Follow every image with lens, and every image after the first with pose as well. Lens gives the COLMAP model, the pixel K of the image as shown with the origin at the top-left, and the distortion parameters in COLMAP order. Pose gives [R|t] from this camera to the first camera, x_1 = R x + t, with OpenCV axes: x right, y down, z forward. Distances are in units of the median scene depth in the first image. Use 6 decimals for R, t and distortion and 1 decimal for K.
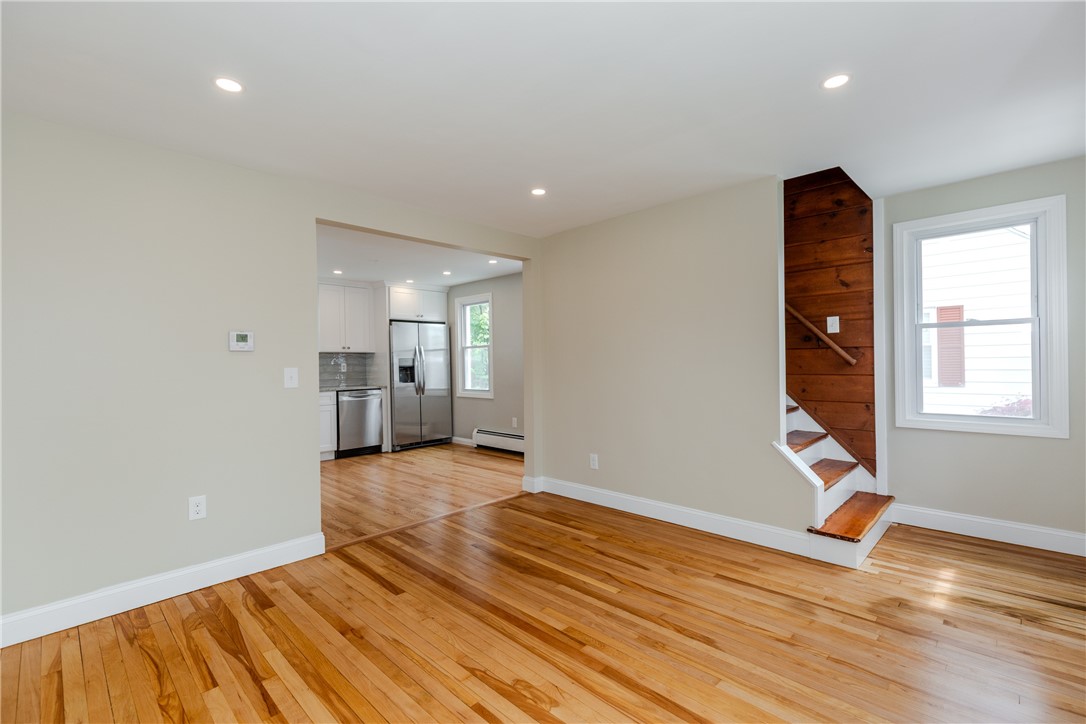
lens RADIAL K [[485.2, 0, 546.6], [0, 485.2, 359.8], [0, 0, 1]] dist [0.002886, 0.000333]
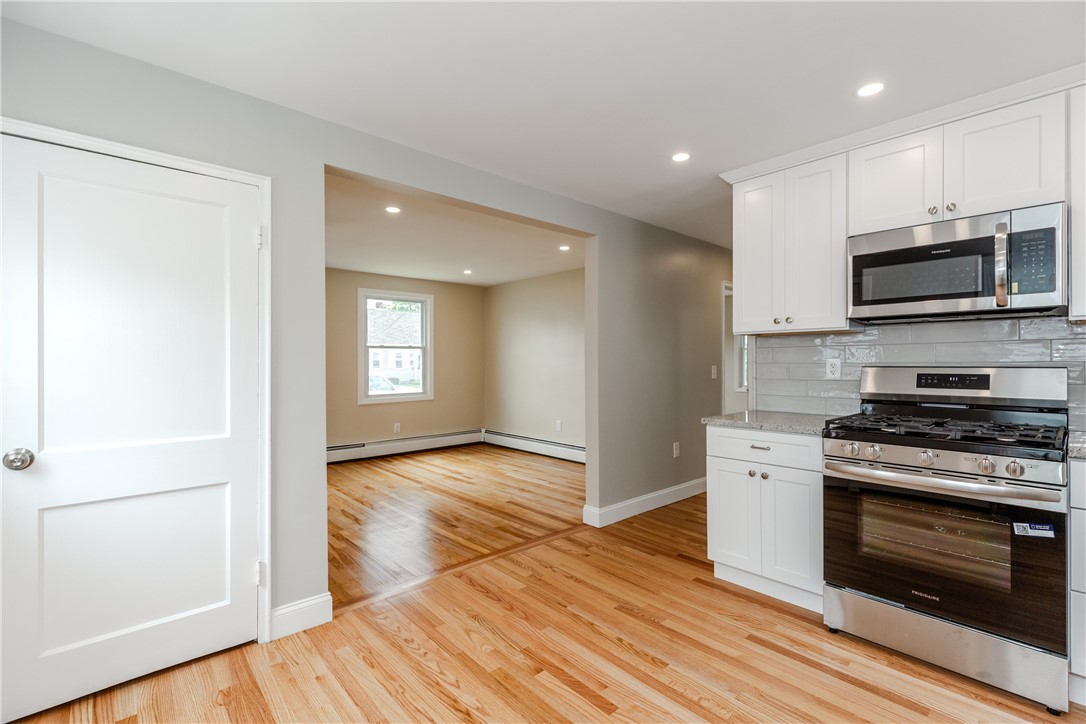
lens RADIAL K [[485.2, 0, 546.6], [0, 485.2, 359.8], [0, 0, 1]] dist [0.002886, 0.000333]
pose [[-0.997729, 0.019443, 0.064482, -0.422569], [0.018903, 0.999781, -0.008976, 0.011103], [-0.064643, -0.007737, -0.997878, 2.045448]]
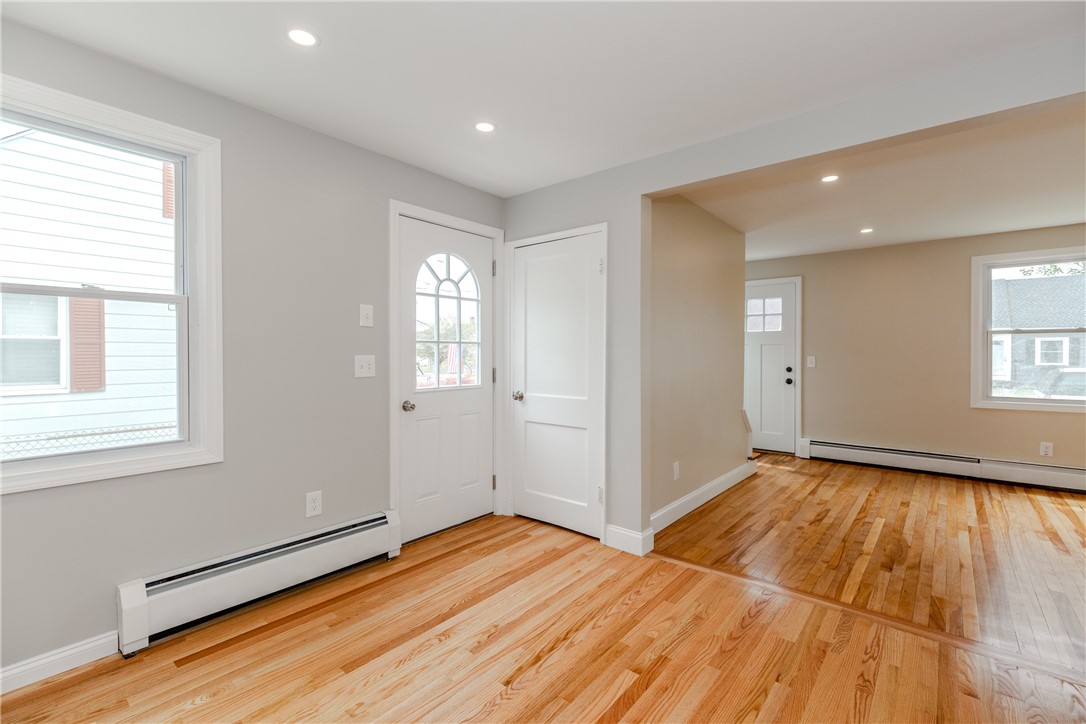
lens RADIAL K [[482.9, 0, 543.9], [0, 482.9, 356.7], [0, 0, 1]] dist [0.001899, -0.000055]
pose [[-0.072786, 0.009756, 0.997300, -0.918405], [-0.004316, 0.999940, -0.010097, 0.021635], [-0.997338, -0.005039, -0.072739, 1.612730]]
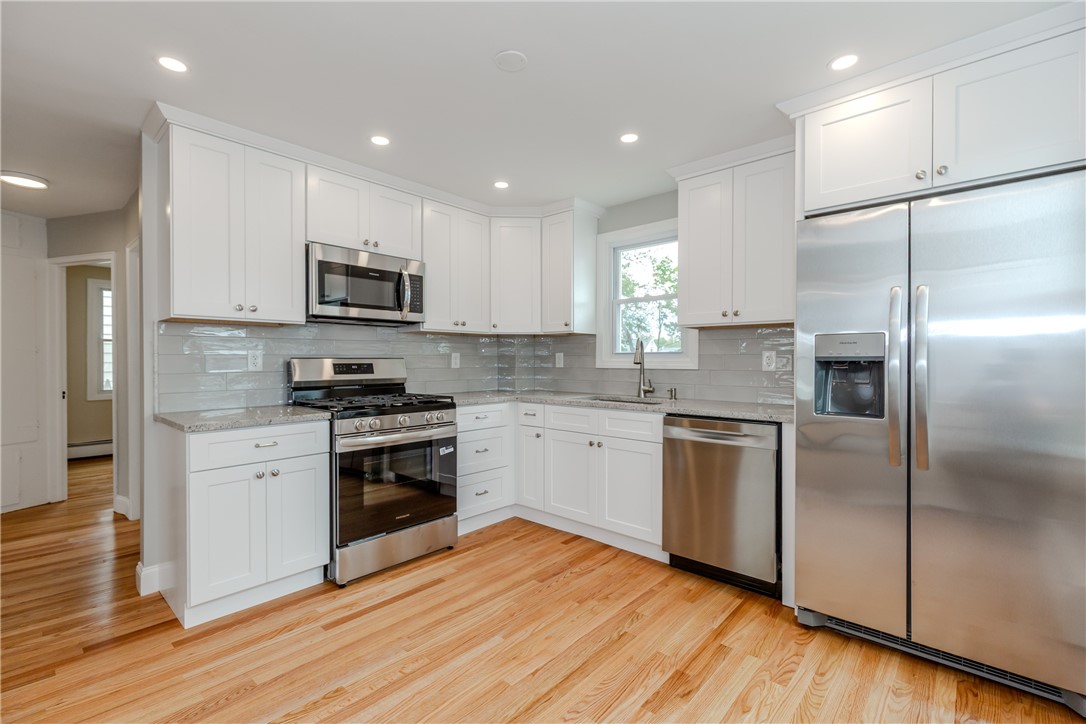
lens RADIAL K [[483.7, 0, 543.9], [0, 483.7, 362.7], [0, 0, 1]] dist [0.003059, 0.000037]
pose [[0.030879, 0.021730, -0.999287, 0.002865], [0.004295, 0.999752, 0.021872, 0.015669], [0.999514, -0.004967, 0.030778, 1.647696]]
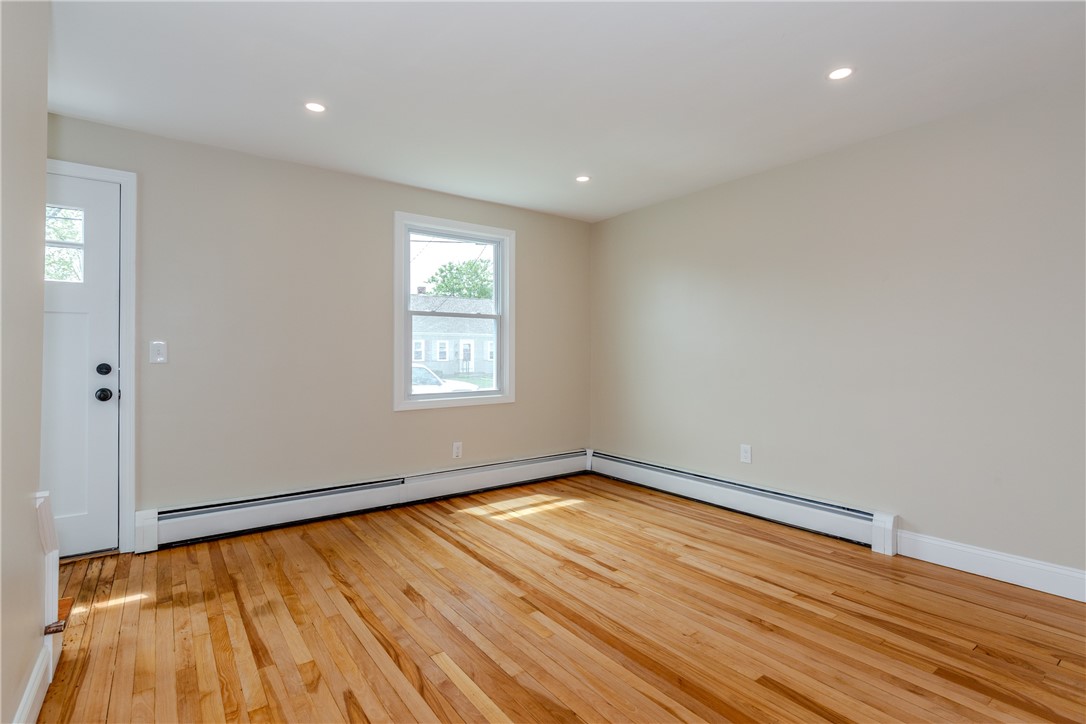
lens RADIAL K [[520.5, 0, 545.5], [0, 520.5, 350.0], [0, 0, 1]] dist [-0.001699, -0.000351]
pose [[-0.986978, 0.016817, 0.159972, -0.104417], [0.014469, 0.999770, -0.015834, 0.039349], [-0.160201, -0.013314, -0.986995, 1.337107]]
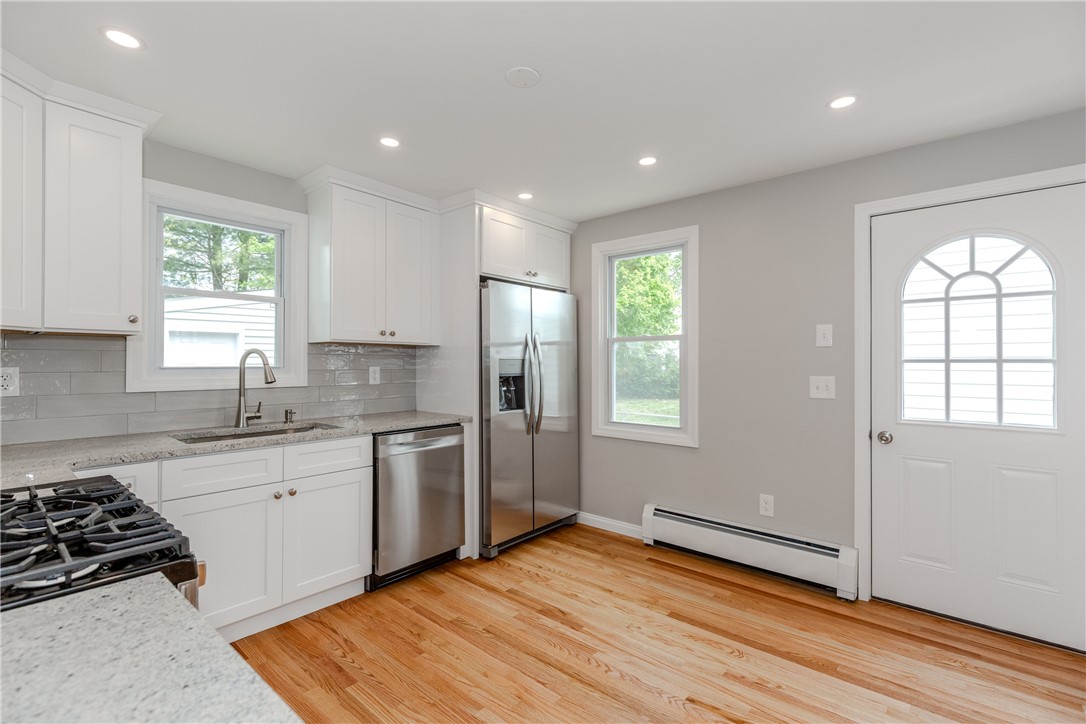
lens RADIAL K [[485.2, 0, 546.6], [0, 485.2, 359.8], [0, 0, 1]] dist [0.002886, 0.000333]
pose [[0.997682, 0.020730, 0.064817, -0.584470], [-0.020717, 0.999785, -0.000880, -0.004963], [-0.064821, -0.000465, 0.997897, 1.069999]]
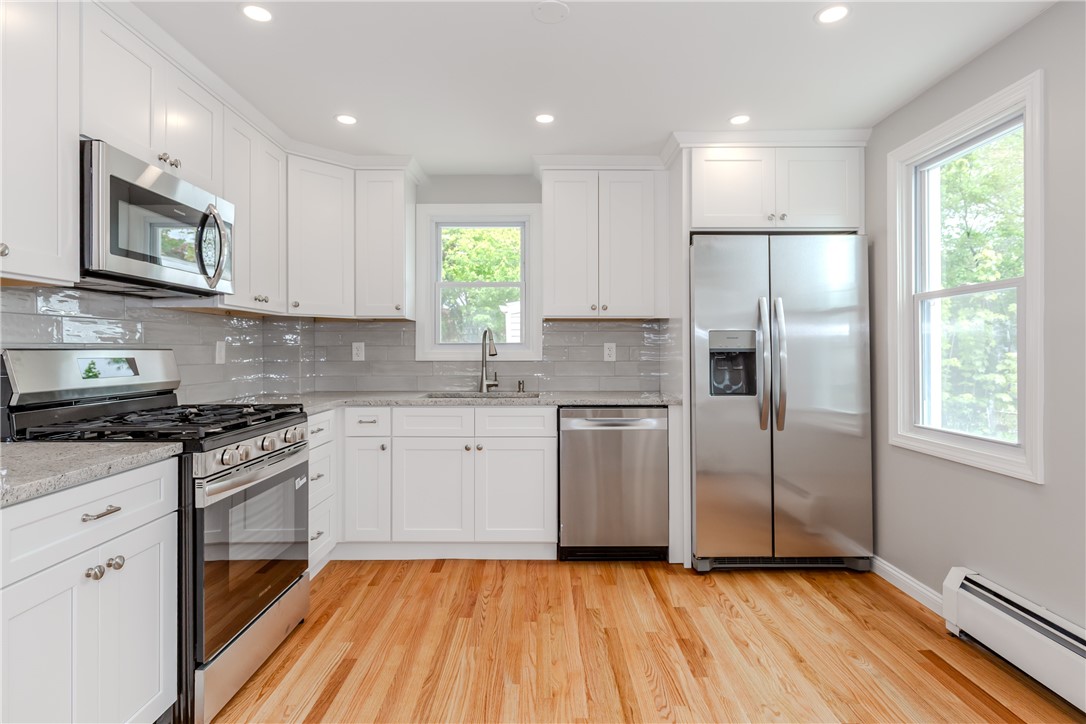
lens RADIAL K [[549.9, 0, 540.9], [0, 549.9, 349.4], [0, 0, 1]] dist [-0.002720, -0.000510]
pose [[0.693708, 0.013347, -0.720132, -0.173068], [-0.006335, 0.999903, 0.012430, 0.015377], [0.720228, -0.004060, 0.693725, 1.222595]]
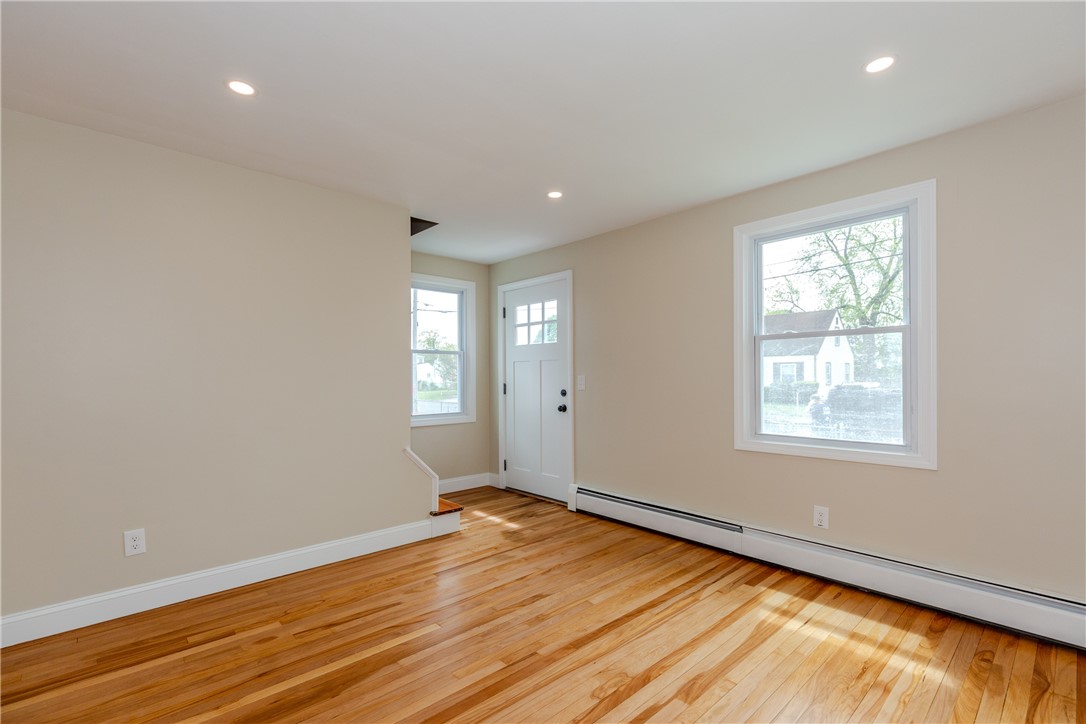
lens RADIAL K [[487.2, 0, 541.5], [0, 487.2, 375.4], [0, 0, 1]] dist [0.004322, 0.000032]
pose [[0.058974, 0.015050, 0.998146, -0.586183], [-0.000235, 0.999887, -0.015062, 0.019153], [-0.998259, 0.000654, 0.058971, 0.583418]]
